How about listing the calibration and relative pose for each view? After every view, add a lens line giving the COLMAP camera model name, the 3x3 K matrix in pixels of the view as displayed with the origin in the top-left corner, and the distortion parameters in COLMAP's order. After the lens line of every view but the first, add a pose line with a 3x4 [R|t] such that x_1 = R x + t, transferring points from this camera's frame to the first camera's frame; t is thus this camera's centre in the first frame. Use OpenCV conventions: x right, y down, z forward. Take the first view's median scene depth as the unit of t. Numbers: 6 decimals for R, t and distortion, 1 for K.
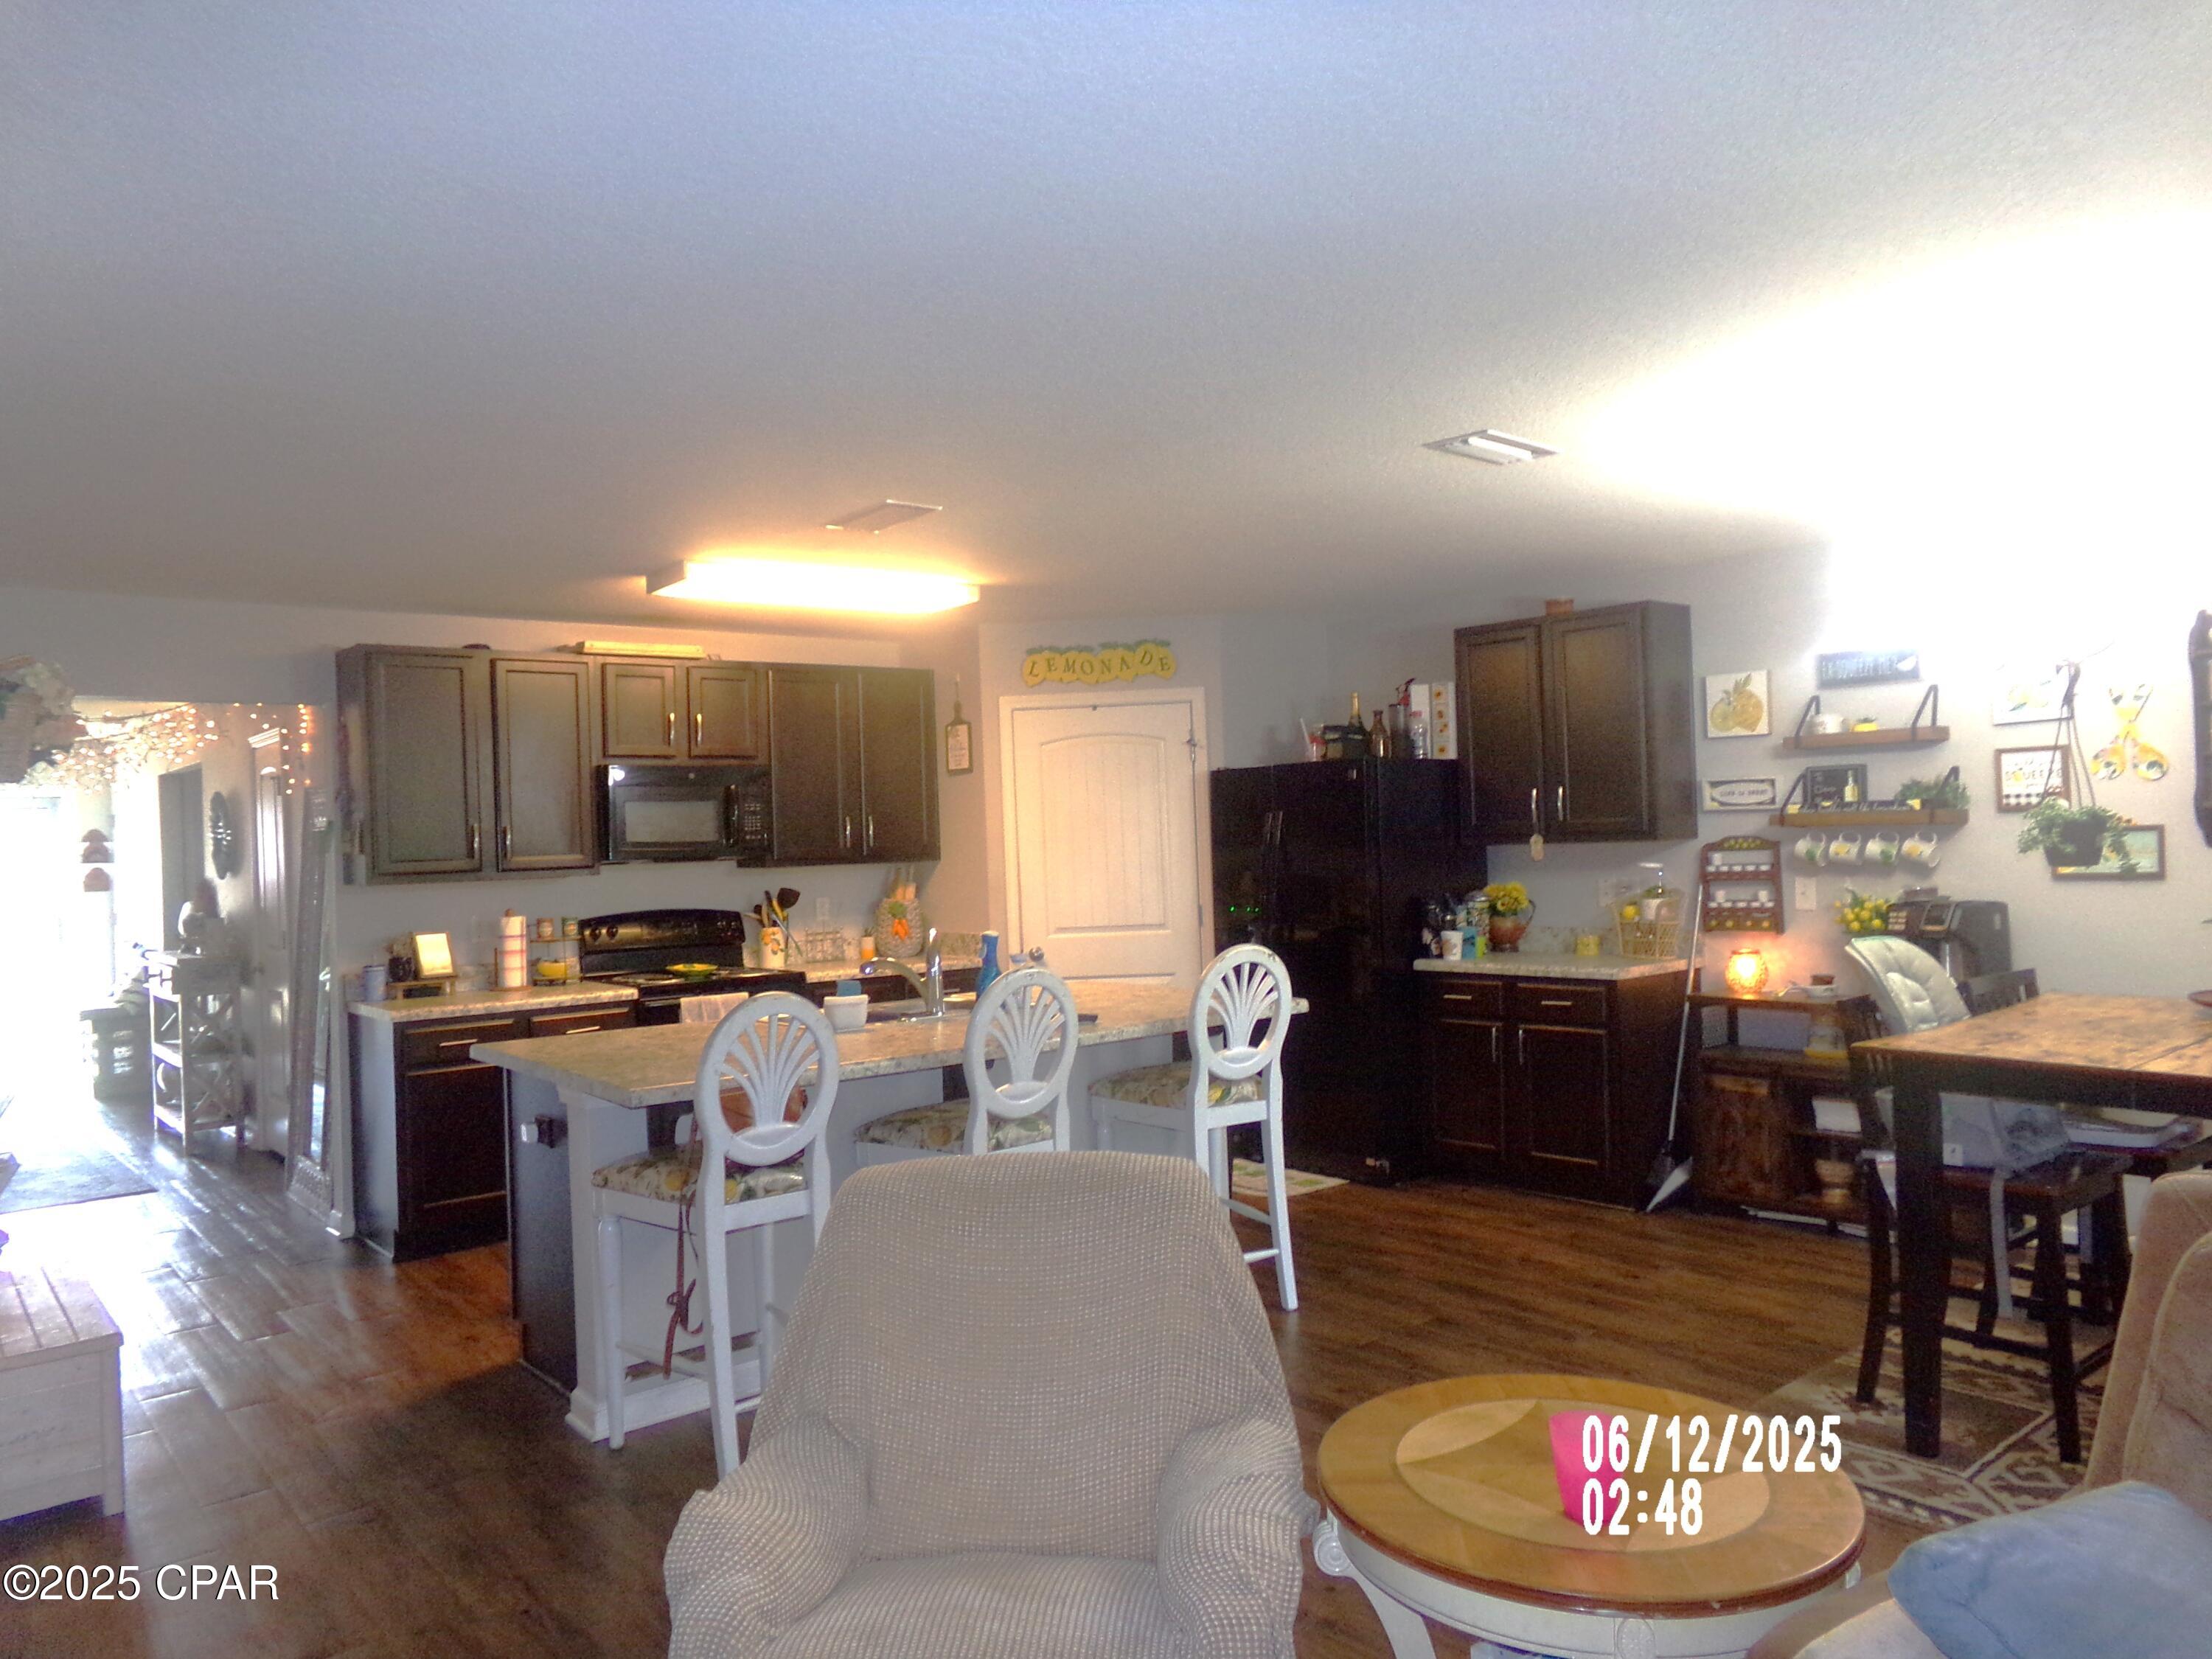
lens RADIAL K [[1546.6, 0, 1111.0], [0, 1546.6, 831.5], [0, 0, 1]] dist [-0.071926, 0.144770]
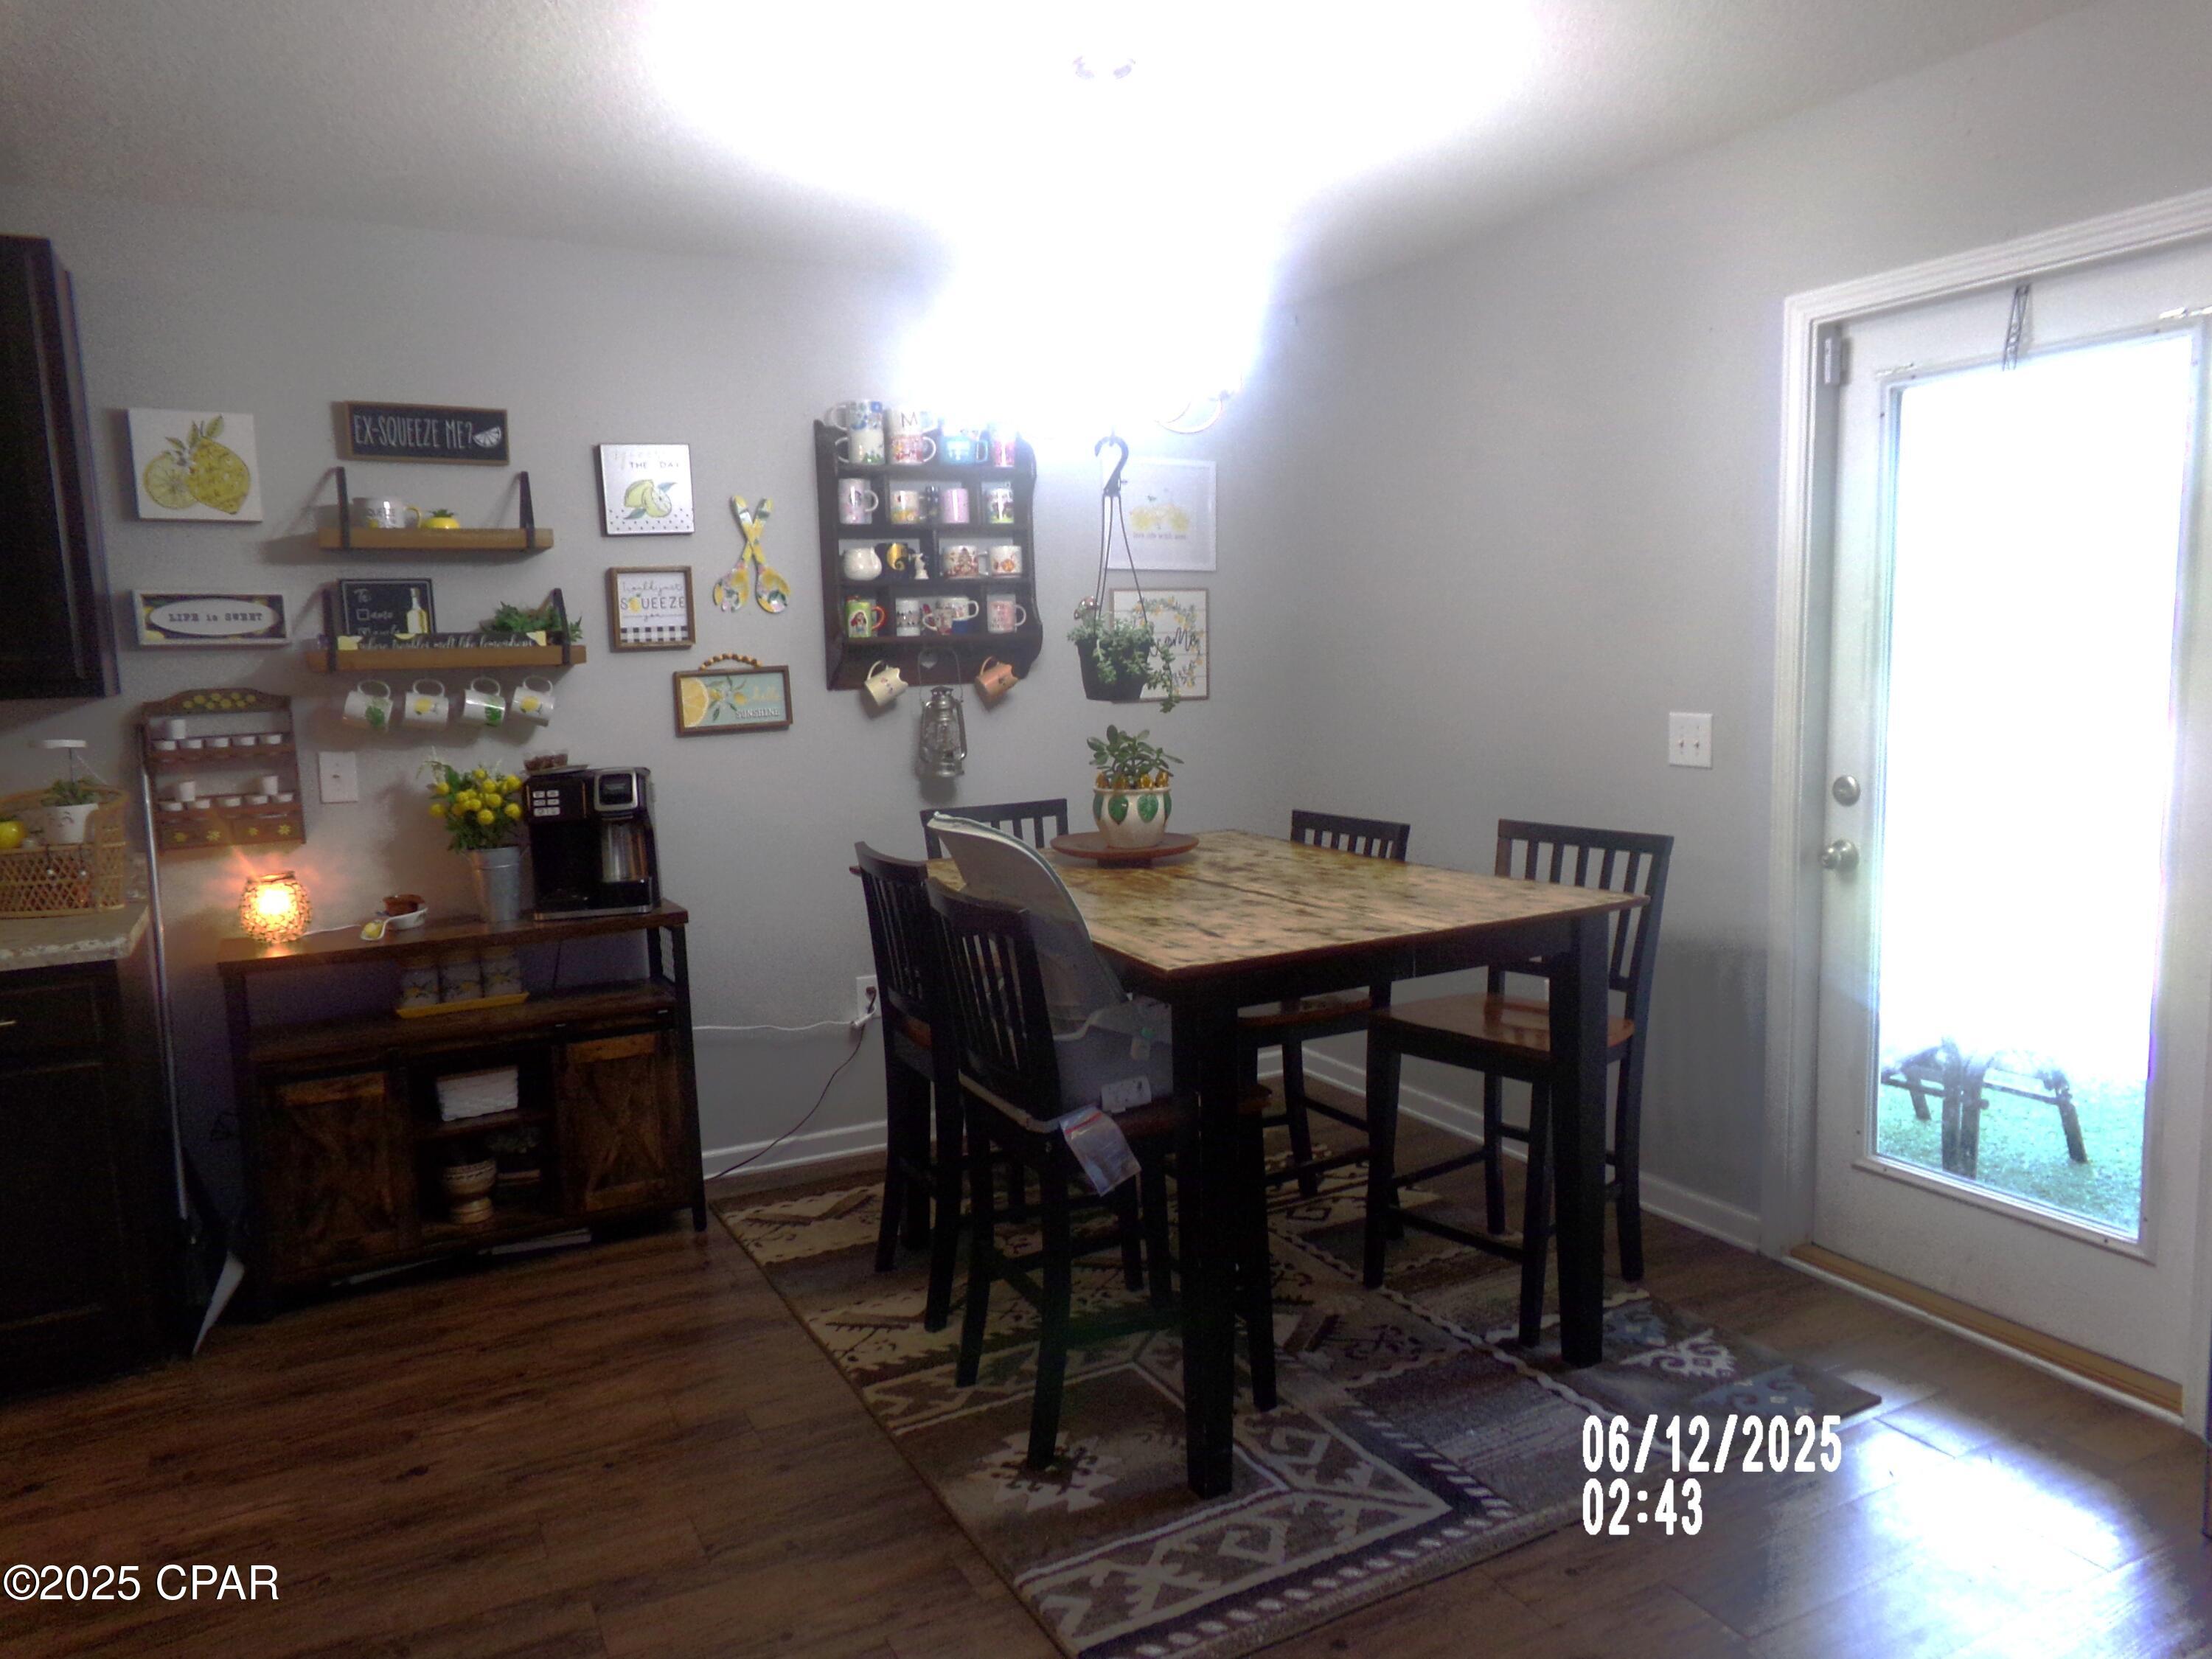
lens RADIAL K [[1546.6, 0, 1111.0], [0, 1546.6, 831.5], [0, 0, 1]] dist [-0.071926, 0.144770]
pose [[0.215748, -0.099765, 0.971339, -0.112086], [0.015882, 0.994994, 0.098667, 0.004907], [-0.976320, -0.005861, 0.216252, 0.552525]]
